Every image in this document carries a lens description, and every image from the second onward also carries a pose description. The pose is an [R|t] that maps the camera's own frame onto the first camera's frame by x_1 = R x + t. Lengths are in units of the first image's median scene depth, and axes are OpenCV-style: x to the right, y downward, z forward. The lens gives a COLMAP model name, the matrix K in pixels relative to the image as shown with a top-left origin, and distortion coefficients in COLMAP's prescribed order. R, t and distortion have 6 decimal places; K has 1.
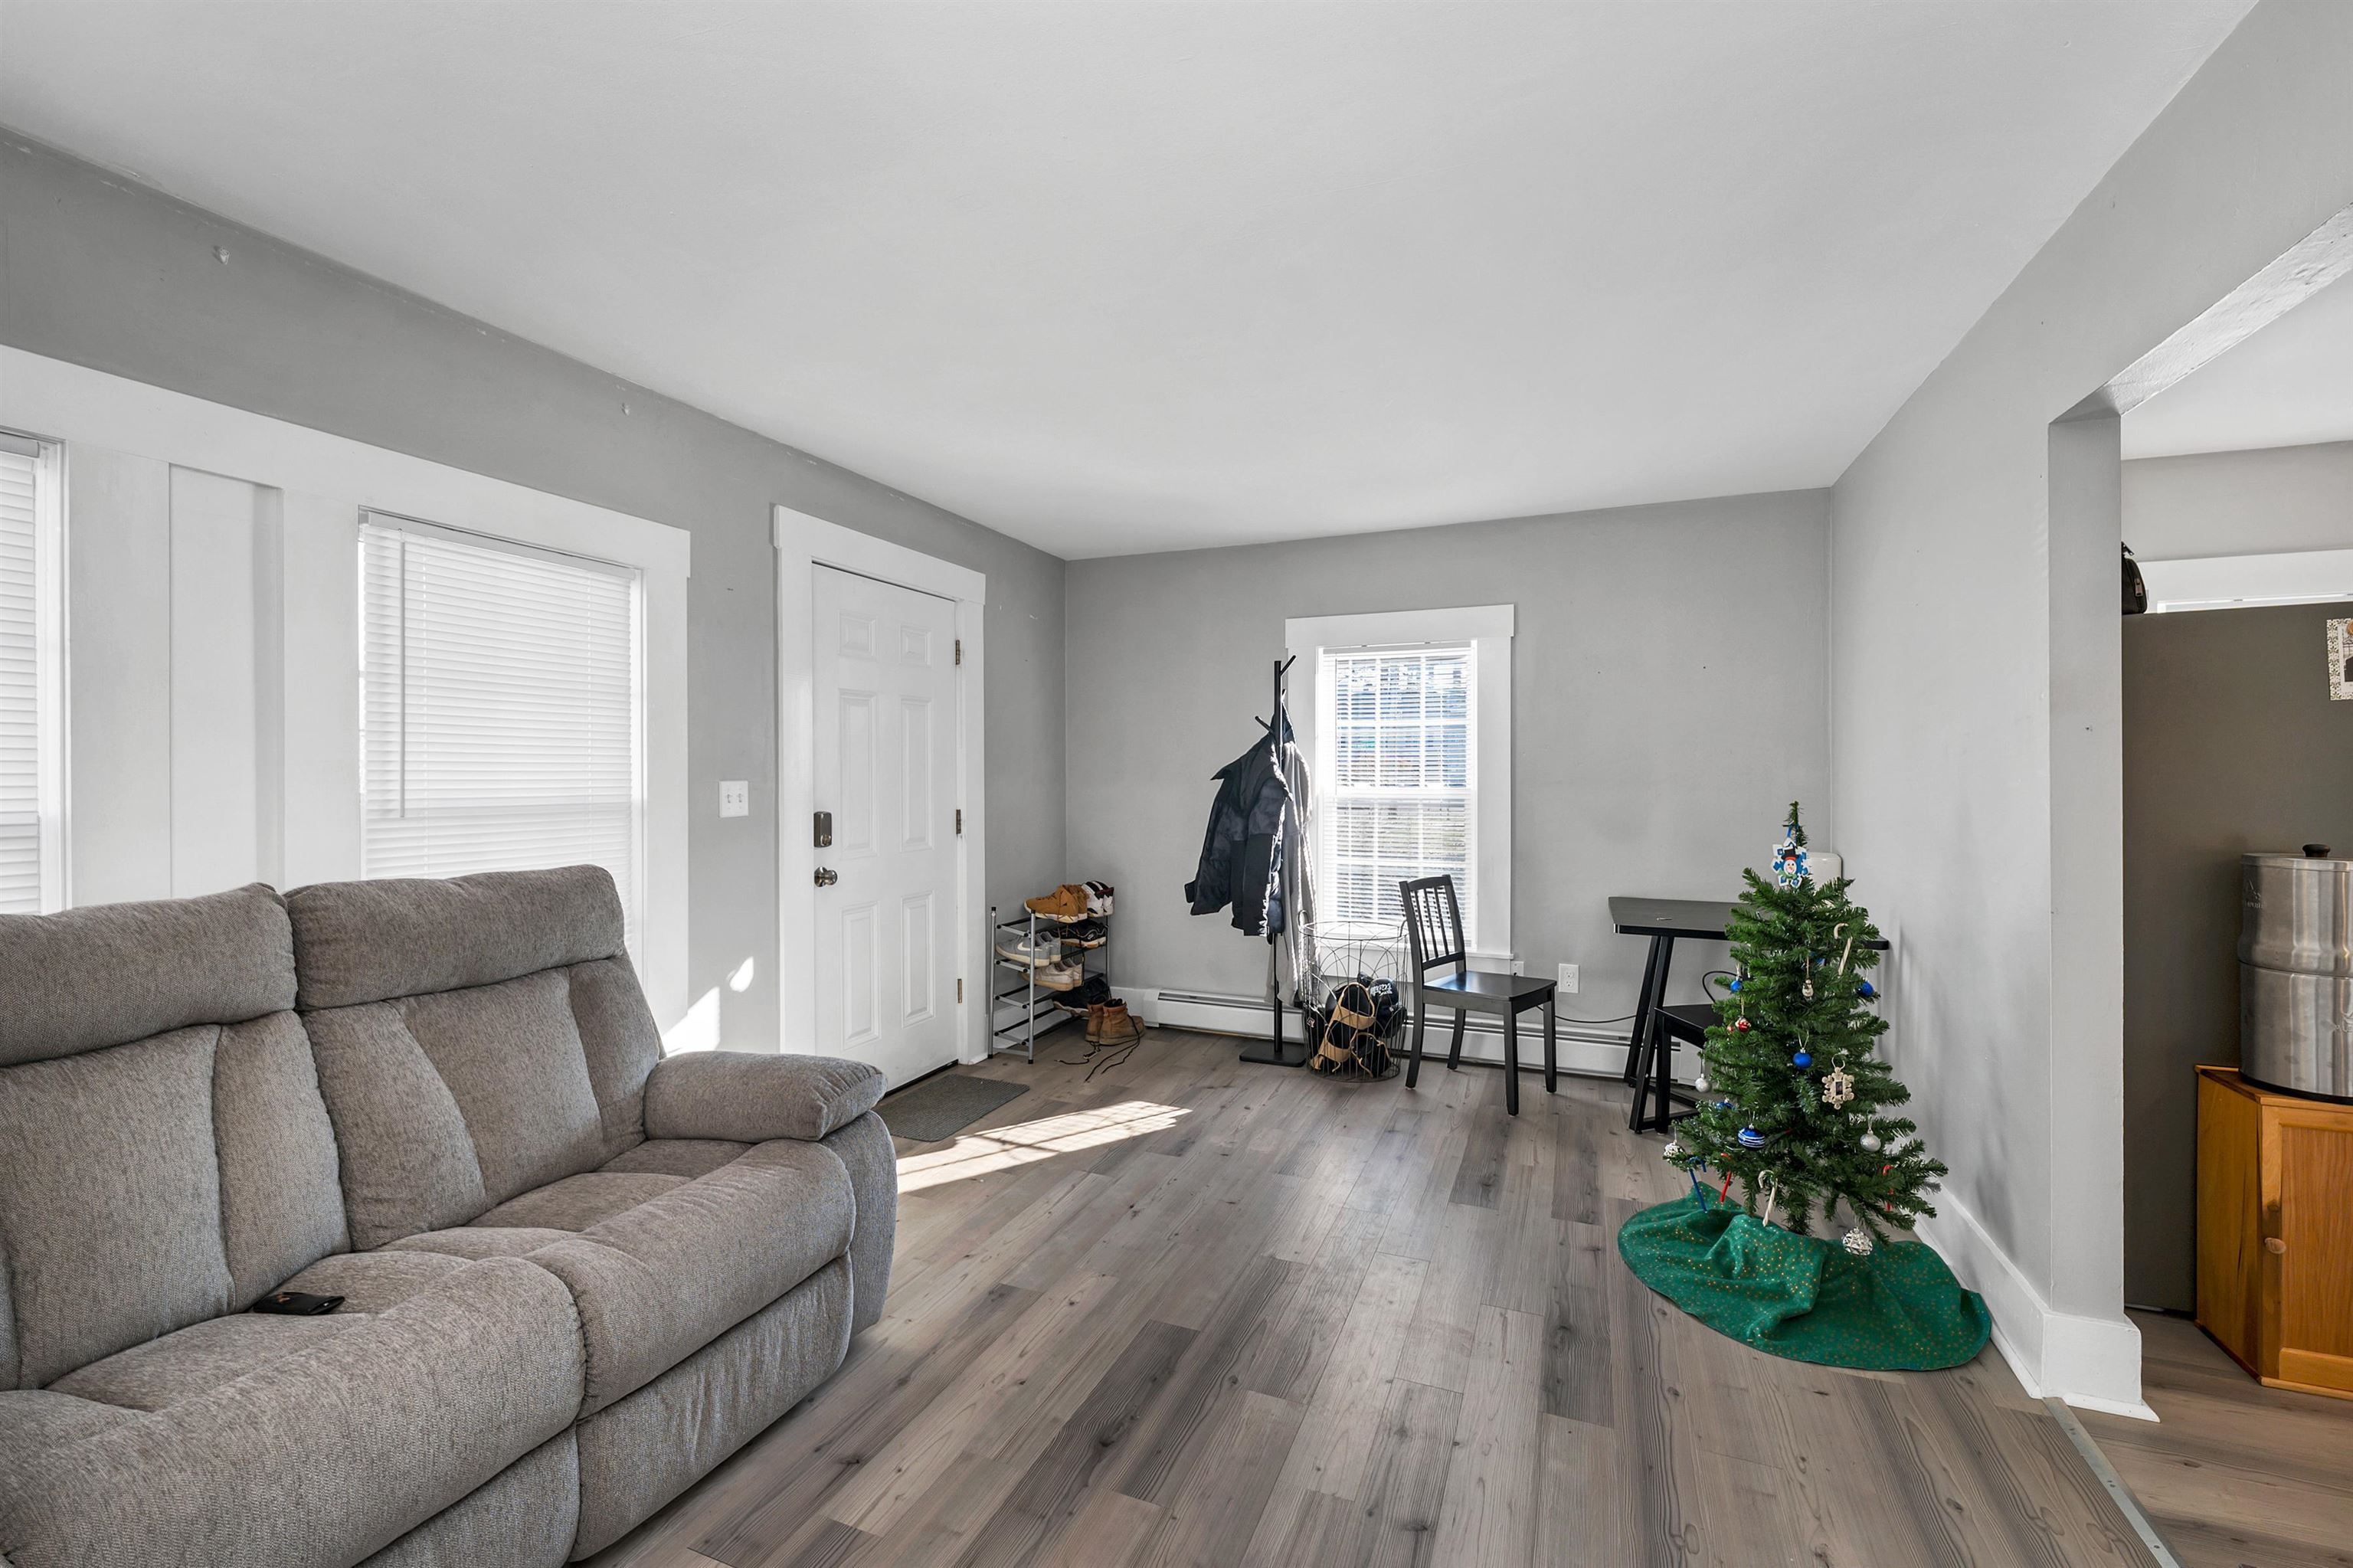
lens RADIAL K [[960.0, 0, 1176.1], [0, 960.0, 775.9], [0, 0, 1]] dist [0.002450, 0.000993]
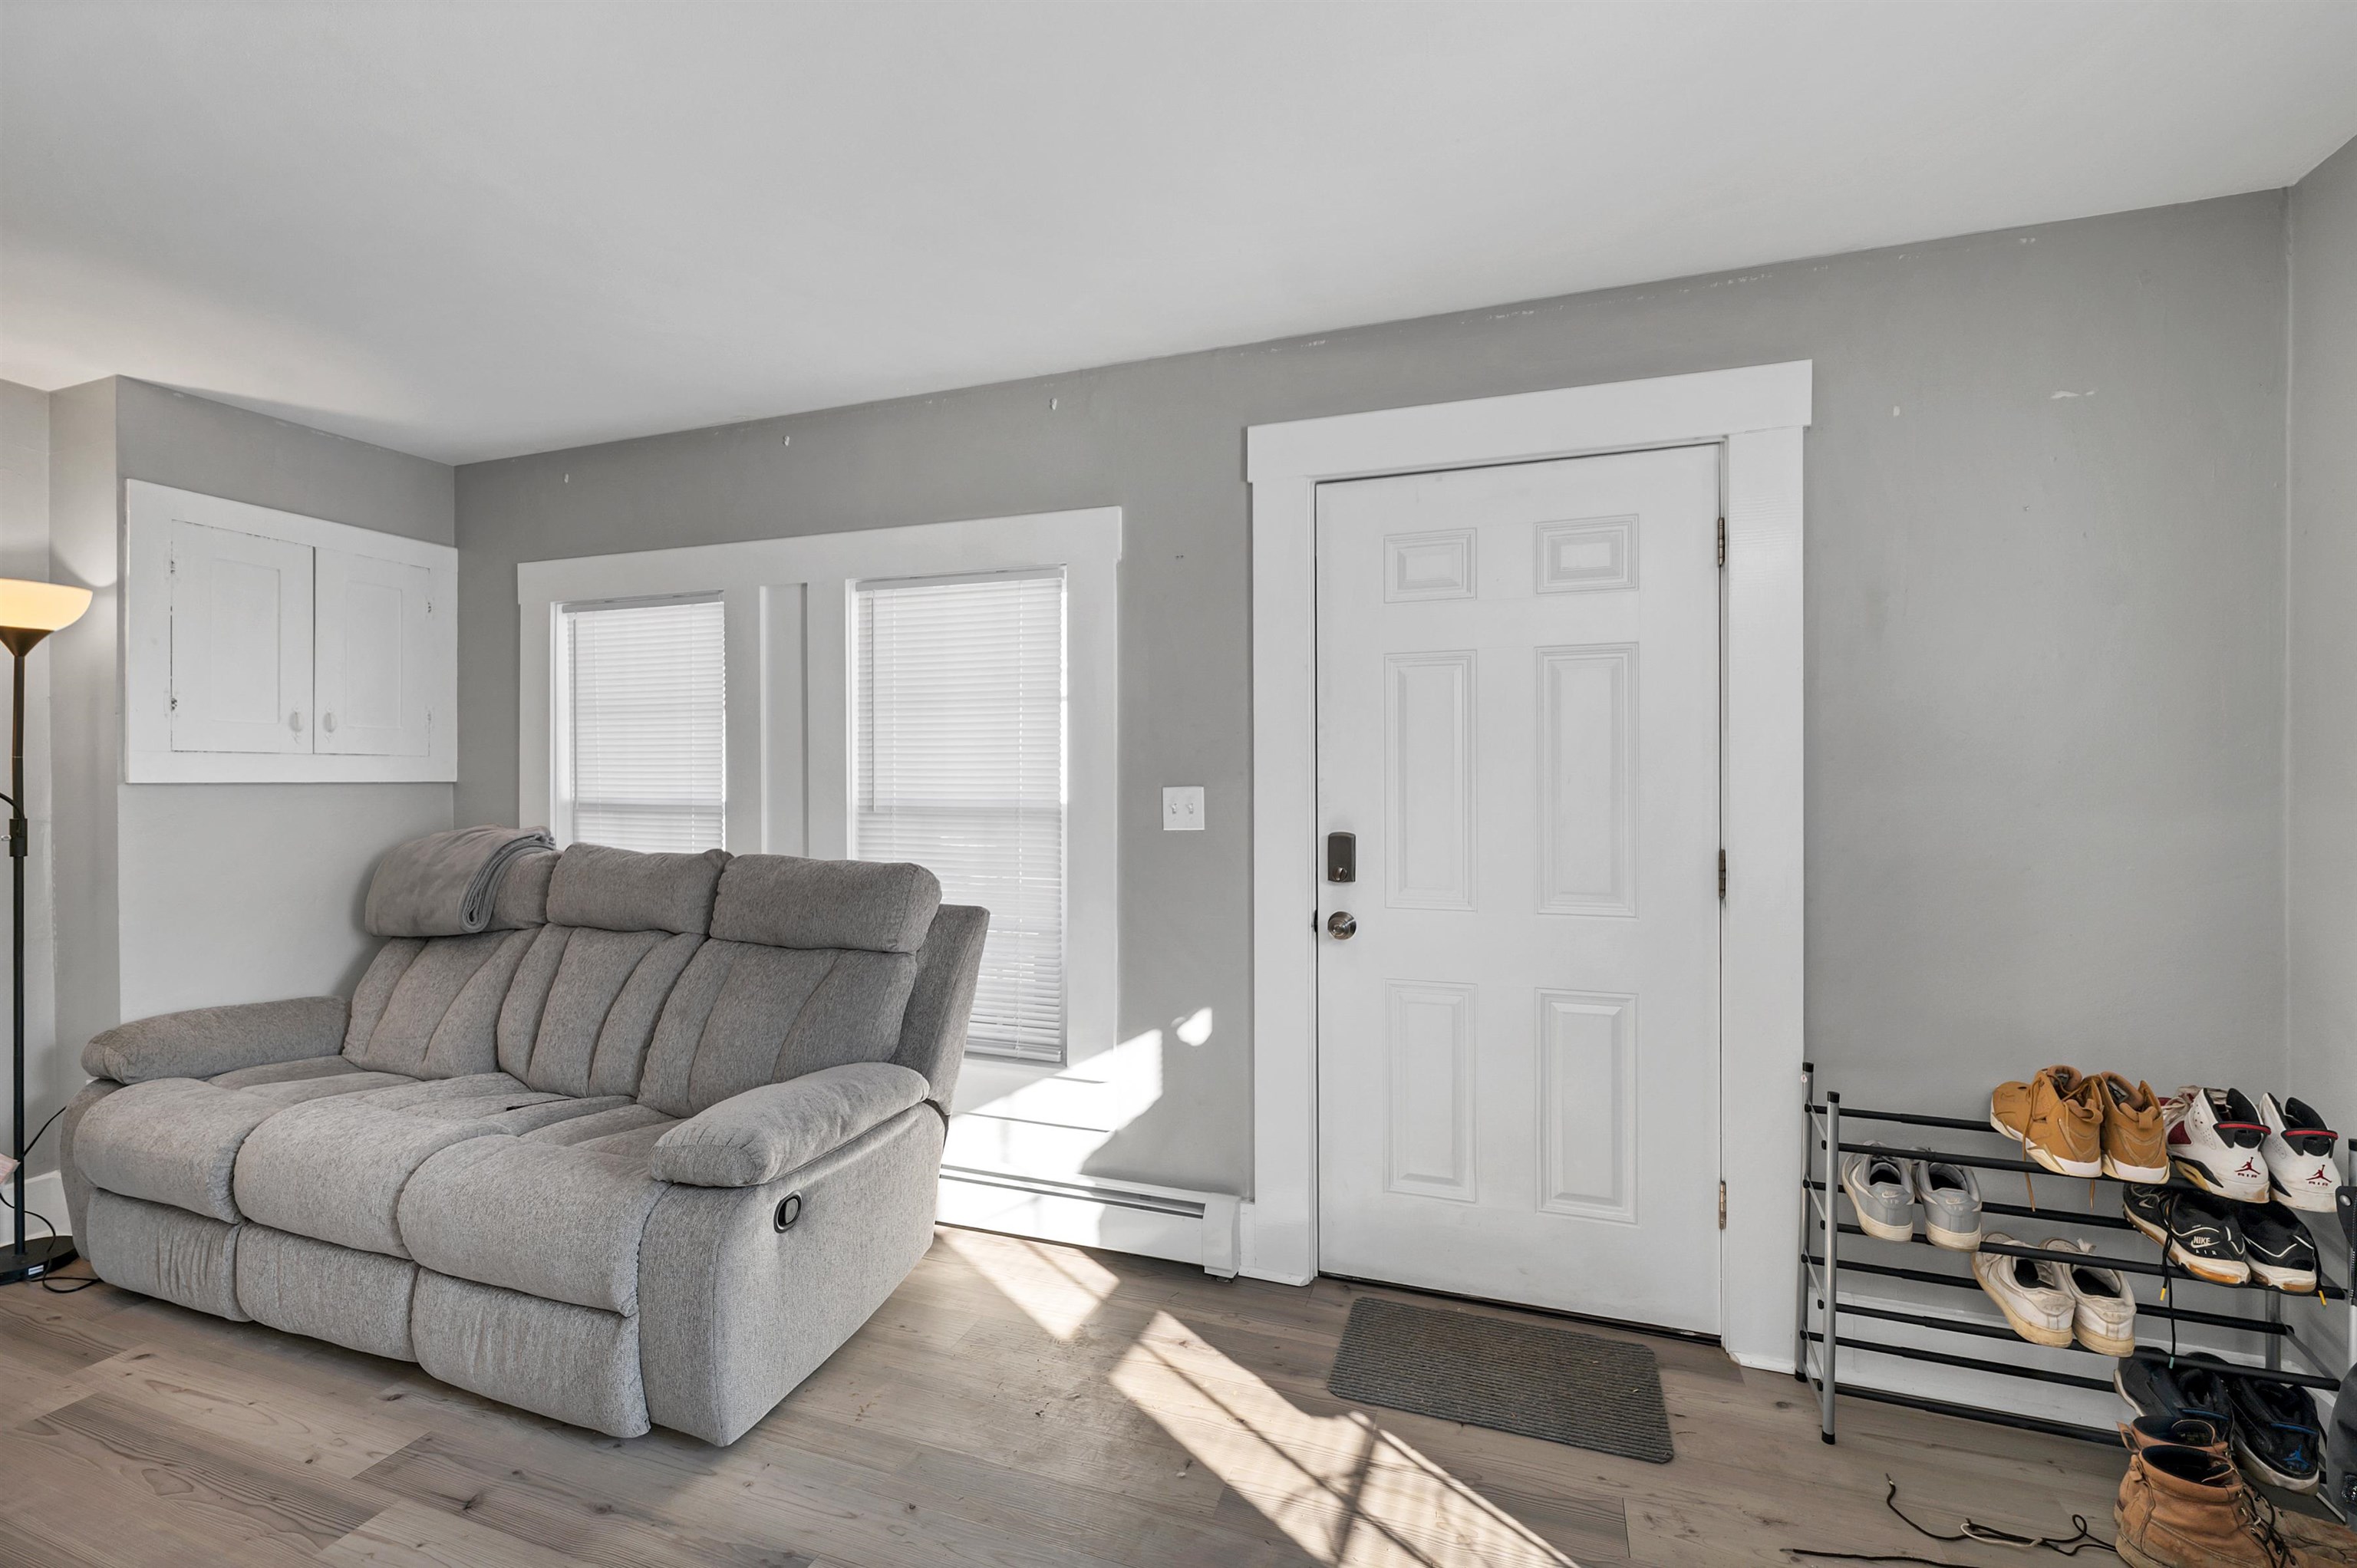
lens RADIAL K [[989.7, 0, 1176.2], [0, 989.7, 786.9], [0, 0, 1]] dist [-0.000703, 0.000340]
pose [[0.064125, 0.005673, -0.997926, 0.363104], [-0.005766, 0.999969, 0.005314, 0.000376], [0.997925, 0.005413, 0.064155, 0.879114]]
